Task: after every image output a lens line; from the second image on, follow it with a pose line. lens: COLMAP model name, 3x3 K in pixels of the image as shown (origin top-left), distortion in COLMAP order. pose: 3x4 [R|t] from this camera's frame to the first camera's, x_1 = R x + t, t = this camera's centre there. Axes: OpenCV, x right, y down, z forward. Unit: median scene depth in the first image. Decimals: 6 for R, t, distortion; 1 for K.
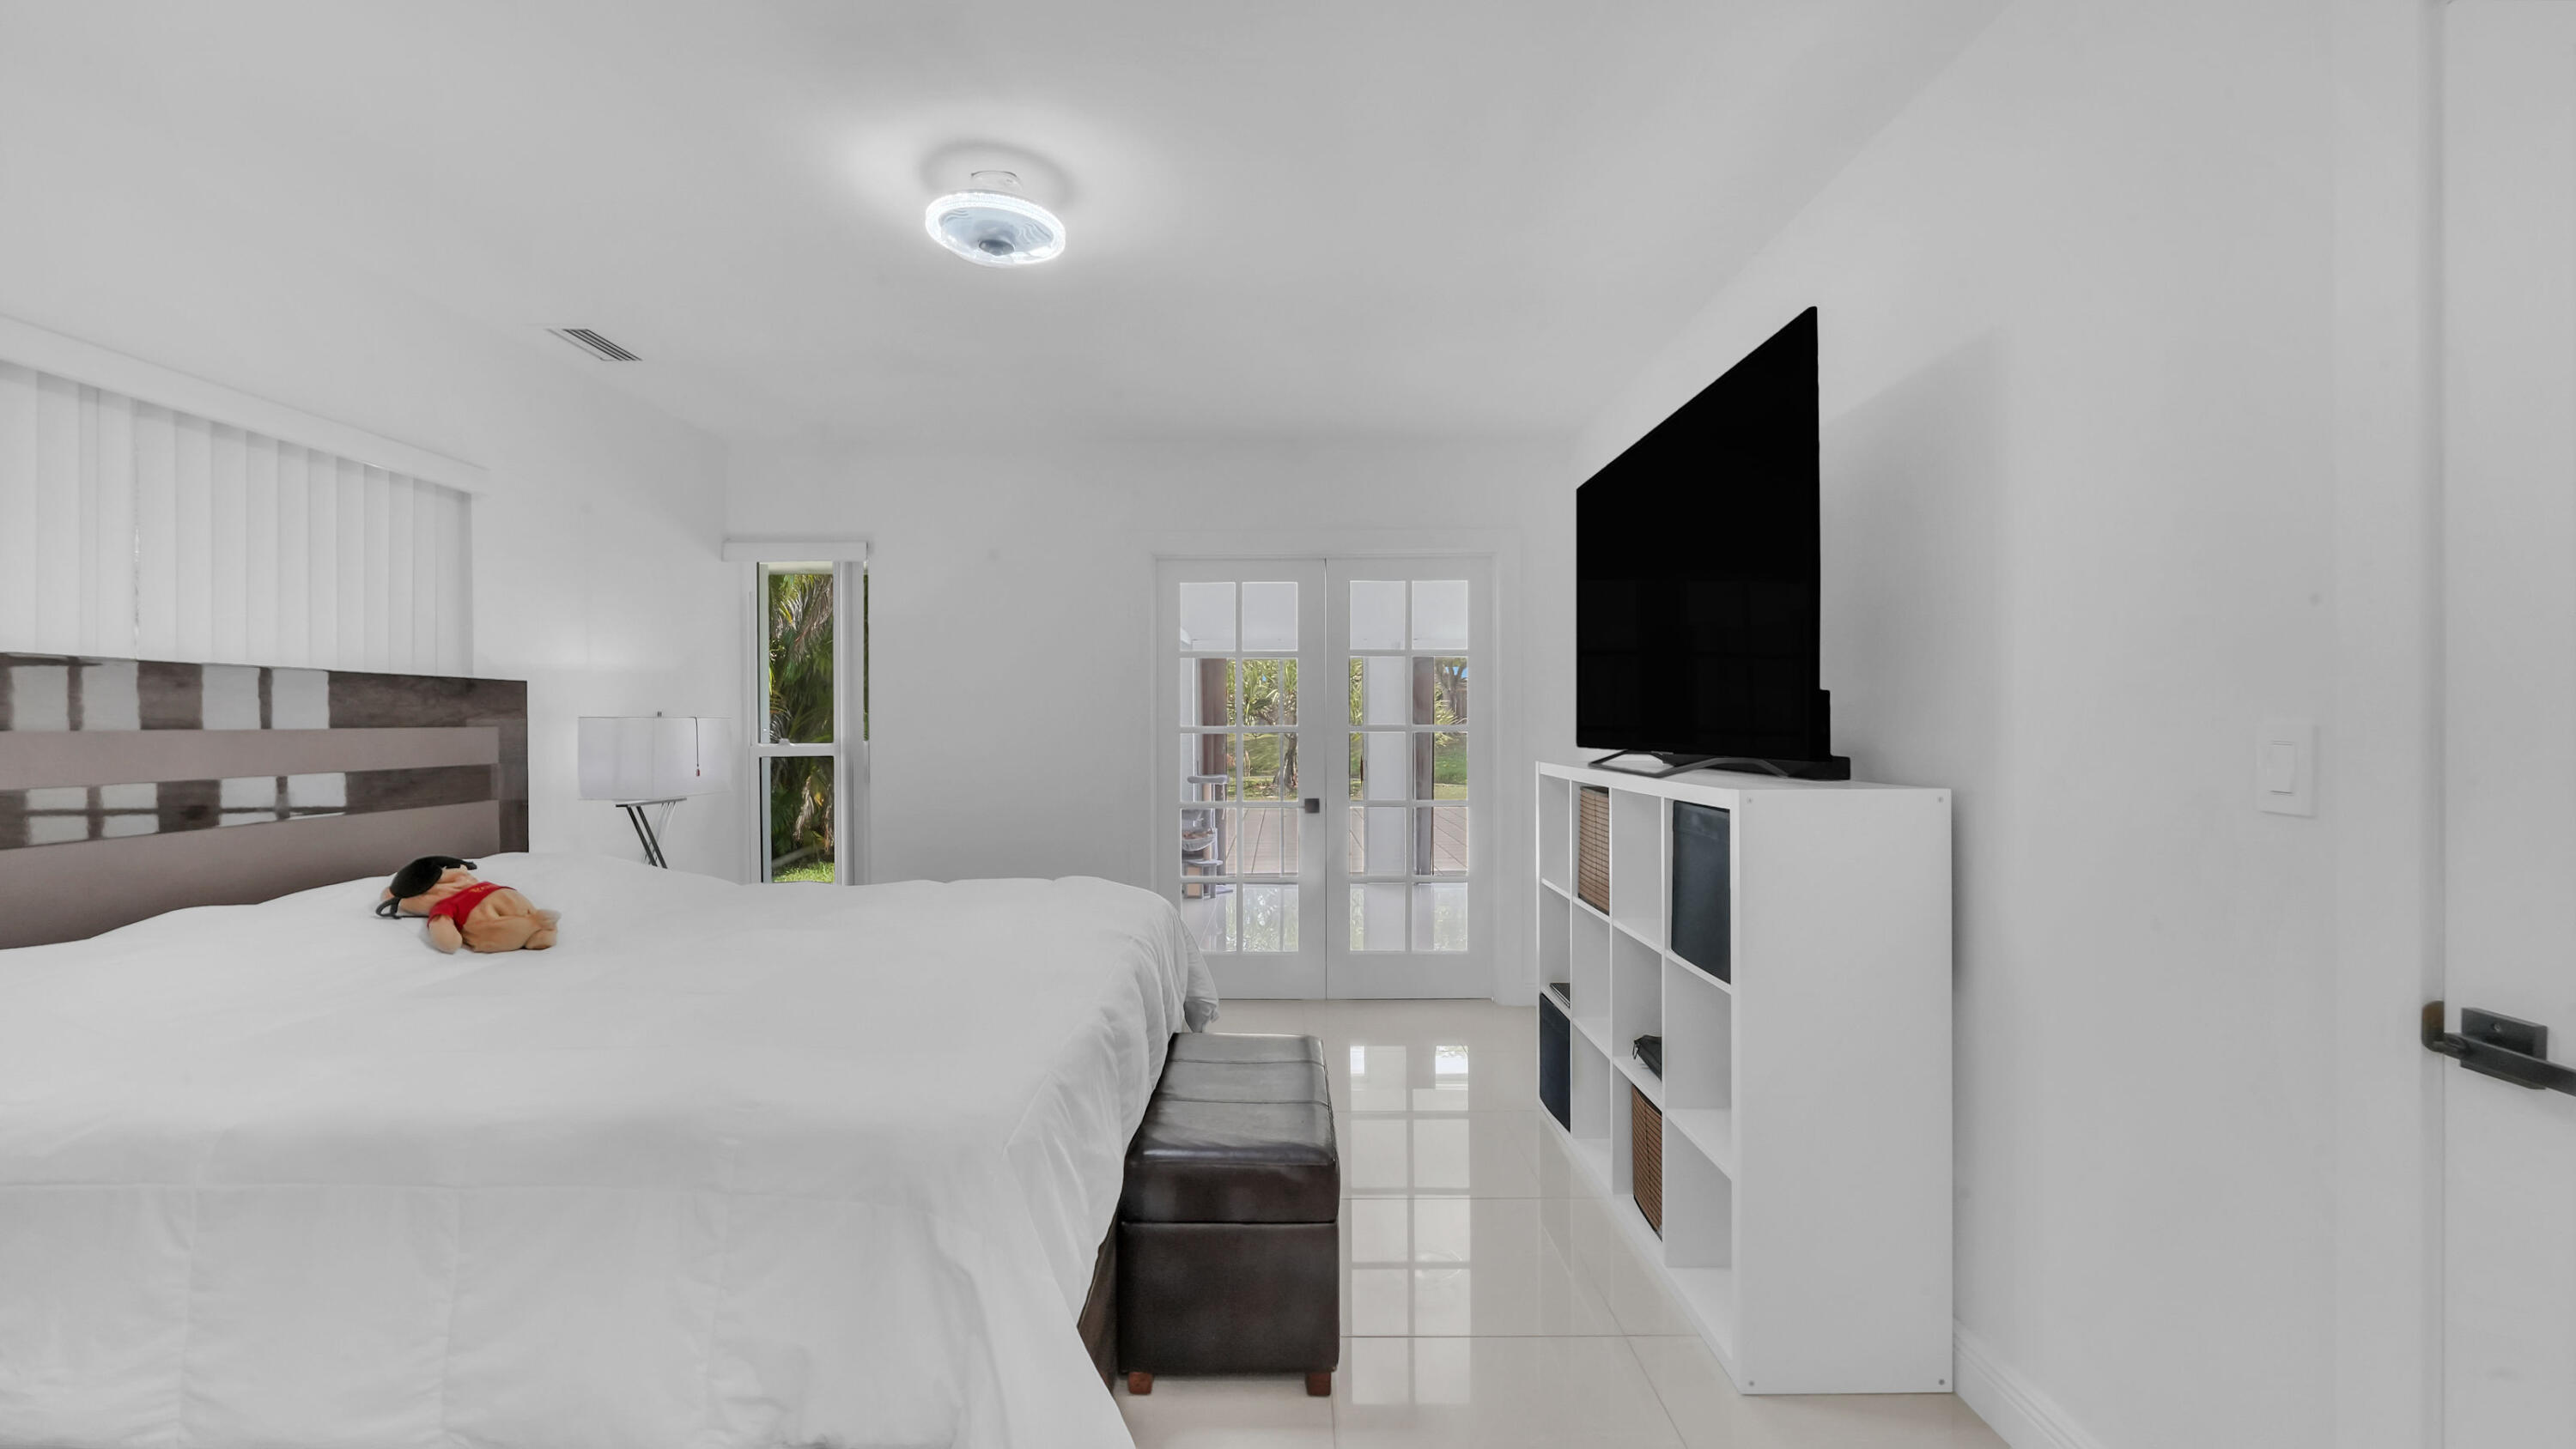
lens RADIAL K [[1027.9, 0, 1292.6], [0, 1027.9, 725.9], [0, 0, 1]] dist [-0.003773, -0.000012]
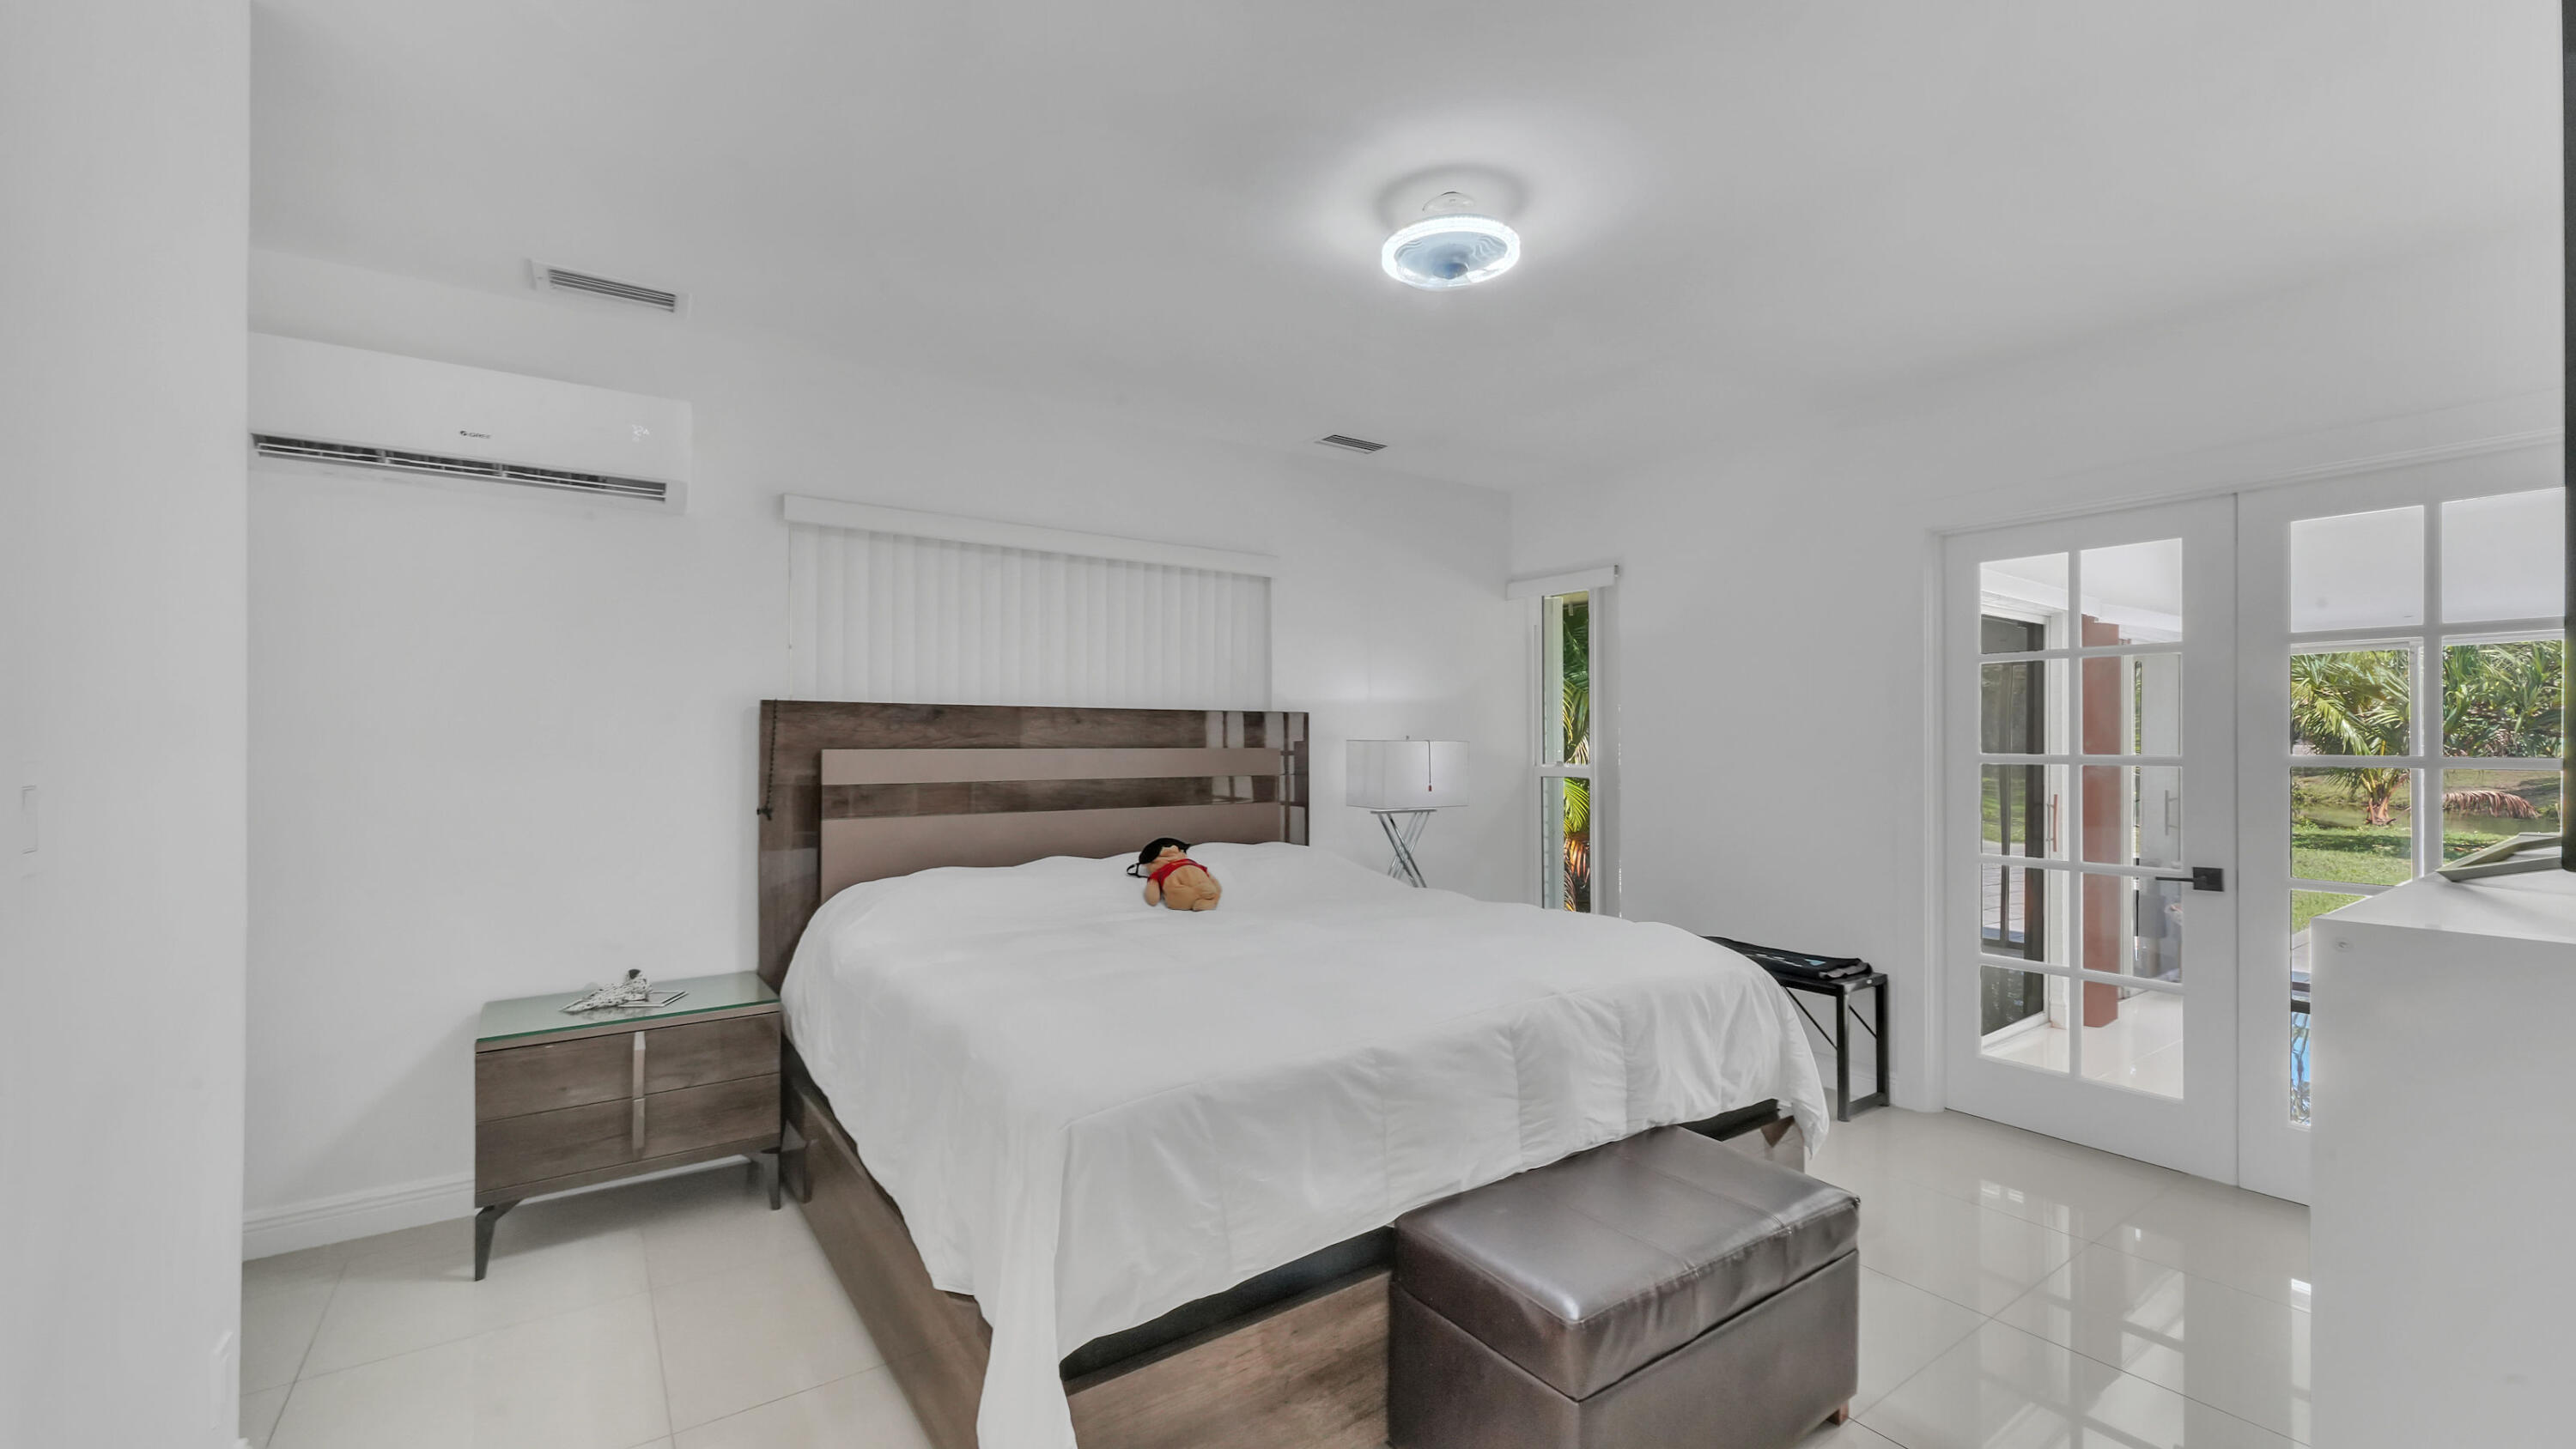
lens RADIAL K [[1027.9, 0, 1292.6], [0, 1027.9, 725.9], [0, 0, 1]] dist [-0.003773, -0.000012]
pose [[0.551714, -0.015531, -0.833889, 0.378894], [-0.002142, 0.999797, -0.020038, -0.000966], [0.834030, 0.012842, 0.551569, 0.290766]]
